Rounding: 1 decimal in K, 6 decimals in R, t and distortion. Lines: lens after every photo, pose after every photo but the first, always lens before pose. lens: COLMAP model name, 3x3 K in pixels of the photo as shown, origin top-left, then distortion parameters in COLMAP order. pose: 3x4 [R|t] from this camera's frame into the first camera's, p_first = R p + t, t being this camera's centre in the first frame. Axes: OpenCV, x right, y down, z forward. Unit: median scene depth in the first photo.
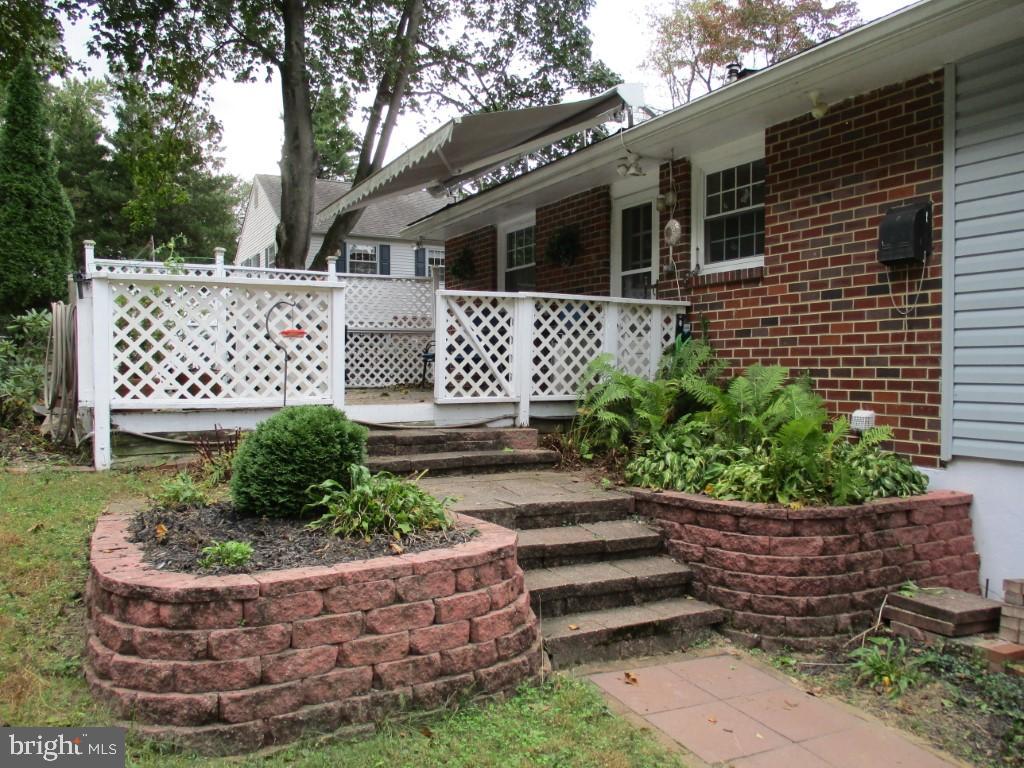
lens RADIAL K [[852.3, 0, 518.0], [0, 852.3, 390.0], [0, 0, 1]] dist [-0.037119, 0.005516]
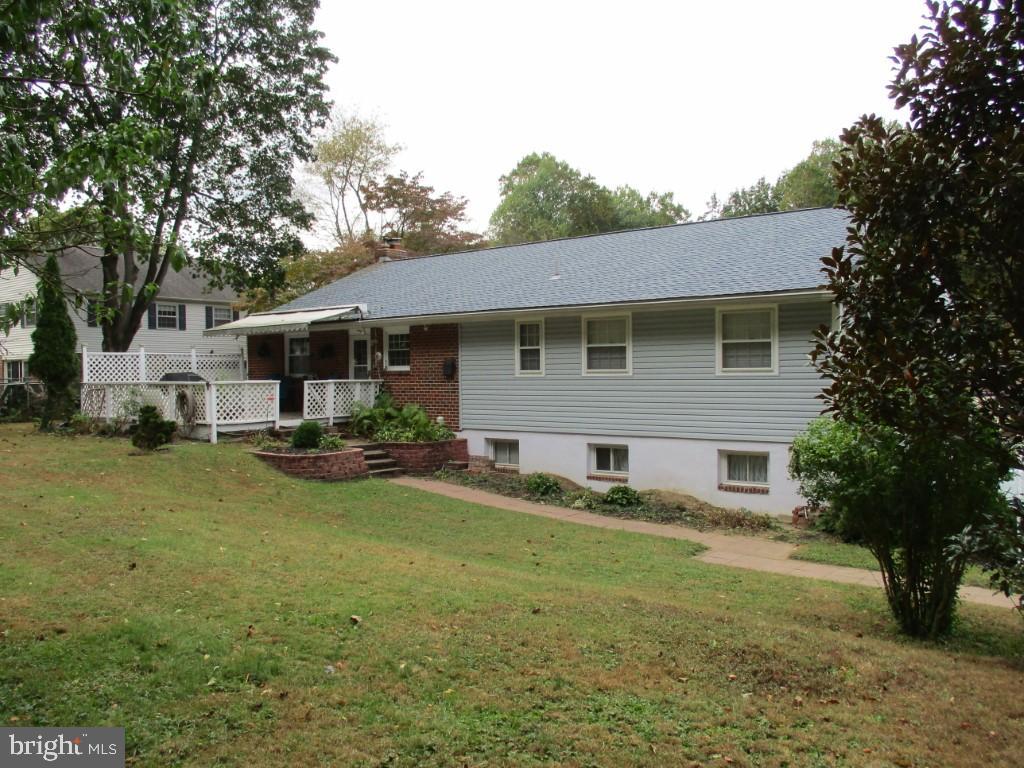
lens RADIAL K [[852.3, 0, 518.0], [0, 852.3, 390.0], [0, 0, 1]] dist [-0.037119, 0.005516]
pose [[0.906889, -0.020644, 0.420864, -0.760313], [0.023174, 0.999731, -0.000900, -0.074838], [-0.420732, 0.010569, 0.907123, -2.276749]]
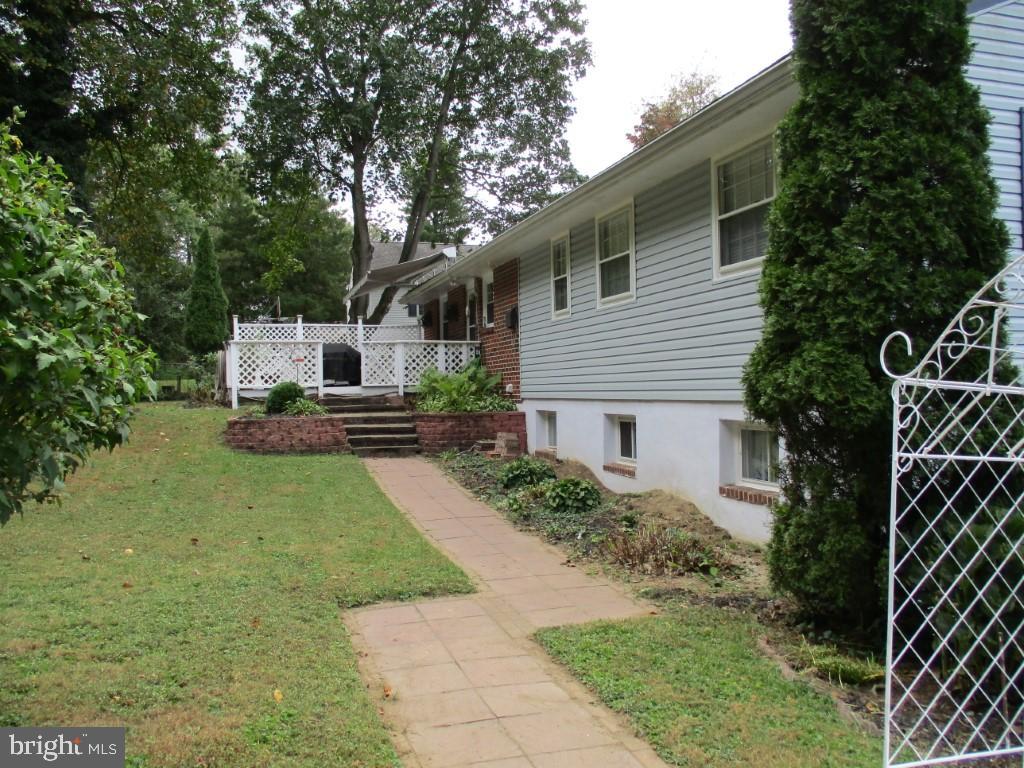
lens RADIAL K [[852.3, 0, 518.0], [0, 852.3, 390.0], [0, 0, 1]] dist [-0.037119, 0.005516]
pose [[0.985721, -0.019741, -0.167226, 0.885987], [0.016282, 0.999625, -0.022027, 0.101985], [0.167598, 0.018990, 0.985673, -1.585151]]
